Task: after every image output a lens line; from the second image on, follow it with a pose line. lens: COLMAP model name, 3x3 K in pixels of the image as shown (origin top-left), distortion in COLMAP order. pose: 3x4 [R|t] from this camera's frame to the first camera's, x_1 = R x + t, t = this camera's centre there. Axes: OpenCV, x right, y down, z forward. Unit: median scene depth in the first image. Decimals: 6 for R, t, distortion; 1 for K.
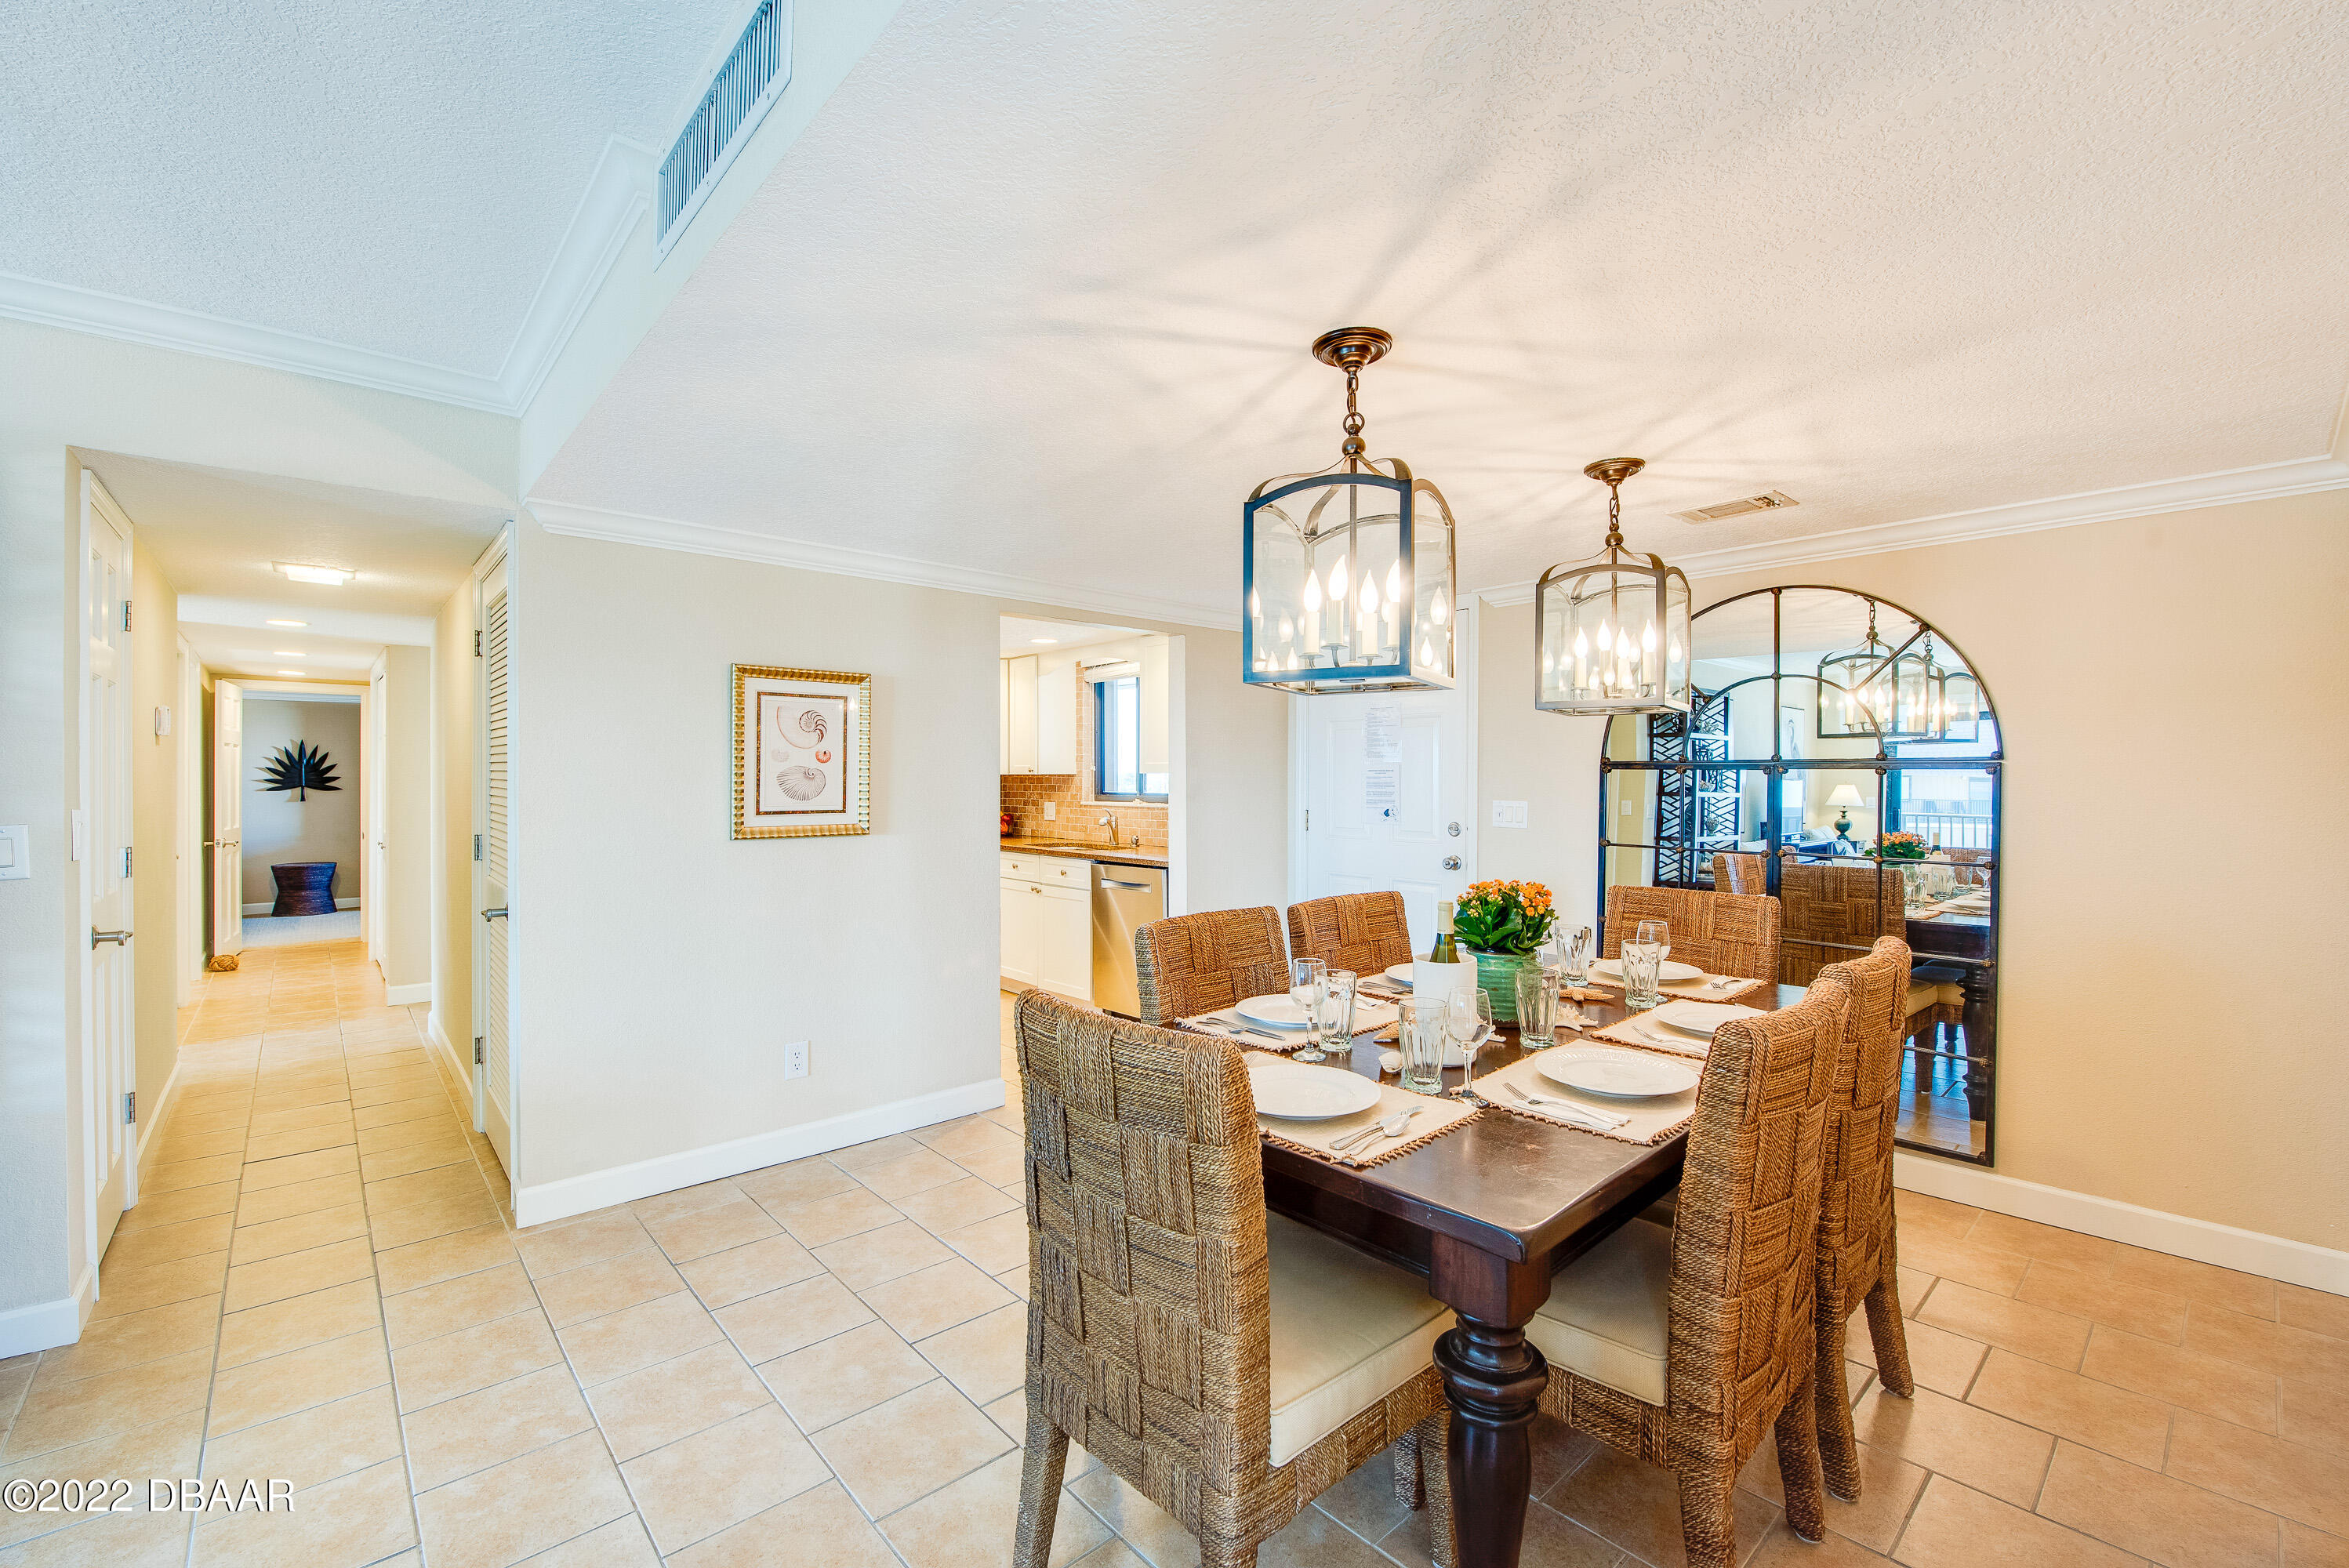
lens RADIAL K [[948.4, 0, 1160.4], [0, 948.4, 788.3], [0, 0, 1]] dist [-0.007719, -0.001568]
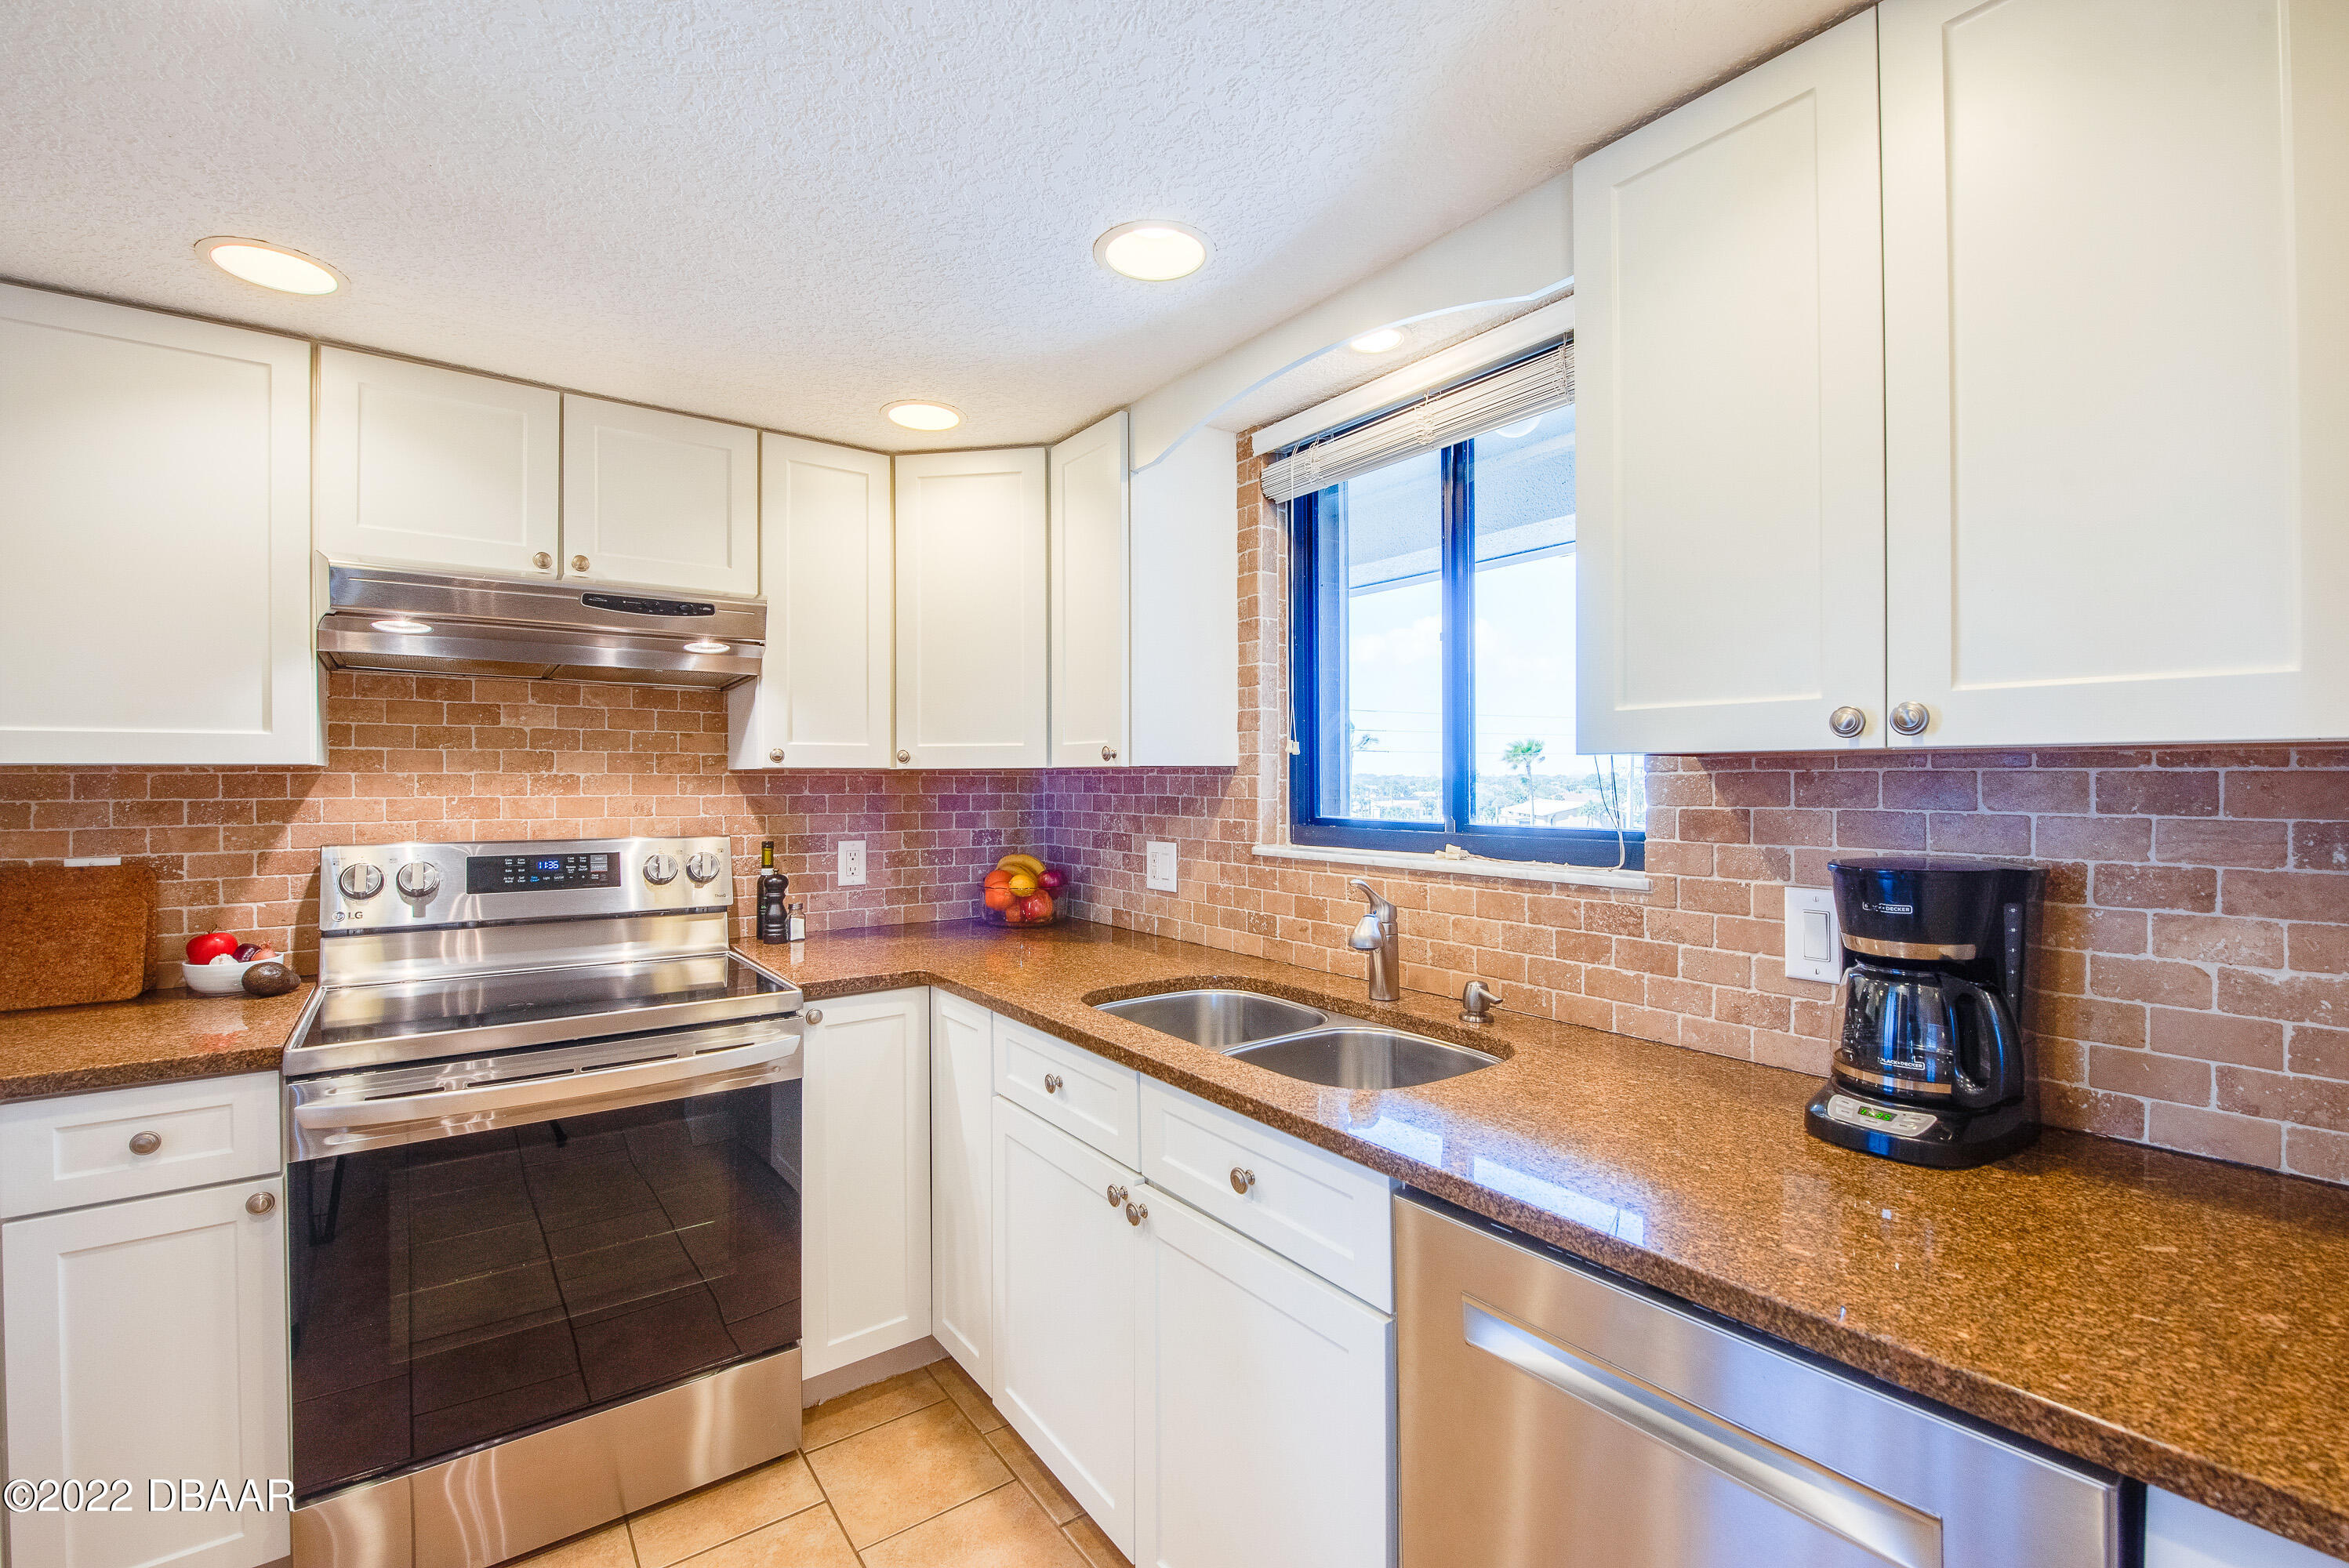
lens RADIAL K [[948.4, 0, 1175.5], [0, 948.4, 782.1], [0, 0, 1]] dist [-0.007719, -0.001568]
pose [[0.997054, -0.000992, -0.076701, -0.085210], [0.000305, 0.999960, -0.008965, -0.005957], [0.076707, 0.008915, 0.997014, 0.652035]]
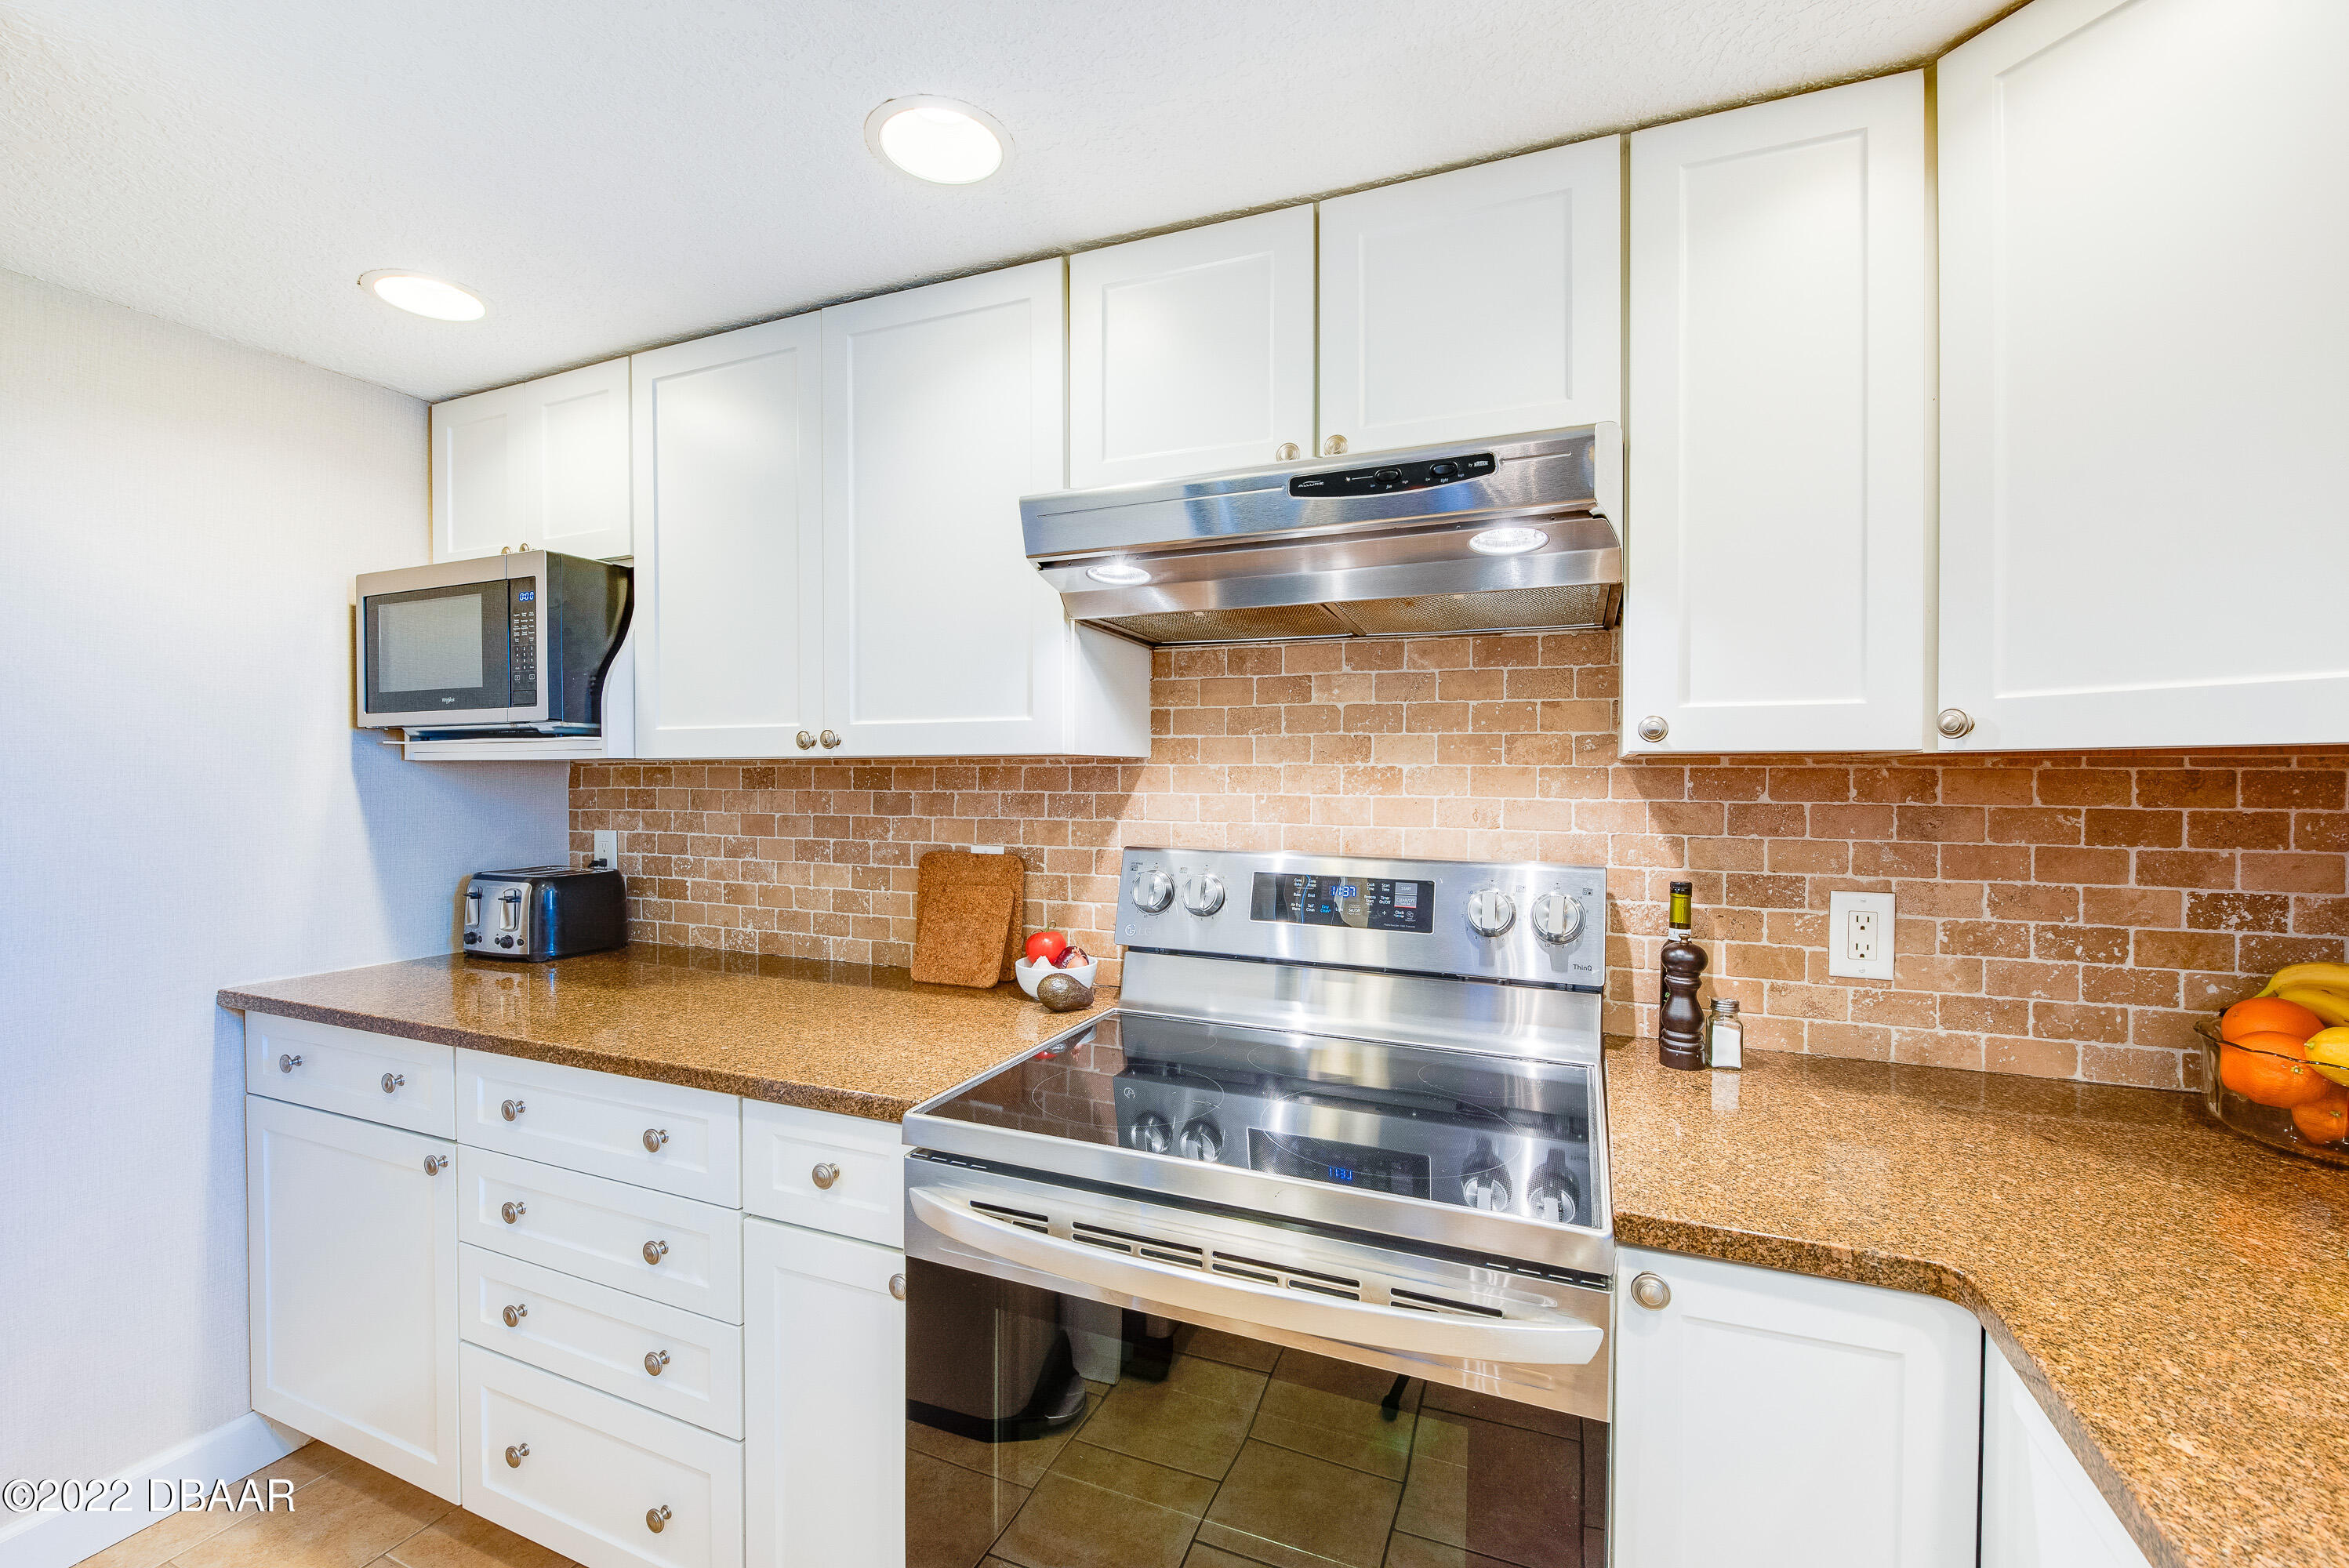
lens RADIAL K [[948.4, 0, 1209.1], [0, 948.4, 780.7], [0, 0, 1]] dist [-0.007719, -0.001568]
pose [[0.424723, 0.008138, -0.905287, -0.122871], [-0.014394, 0.999894, 0.002235, -0.007742], [0.905209, 0.012081, 0.424795, 0.812502]]
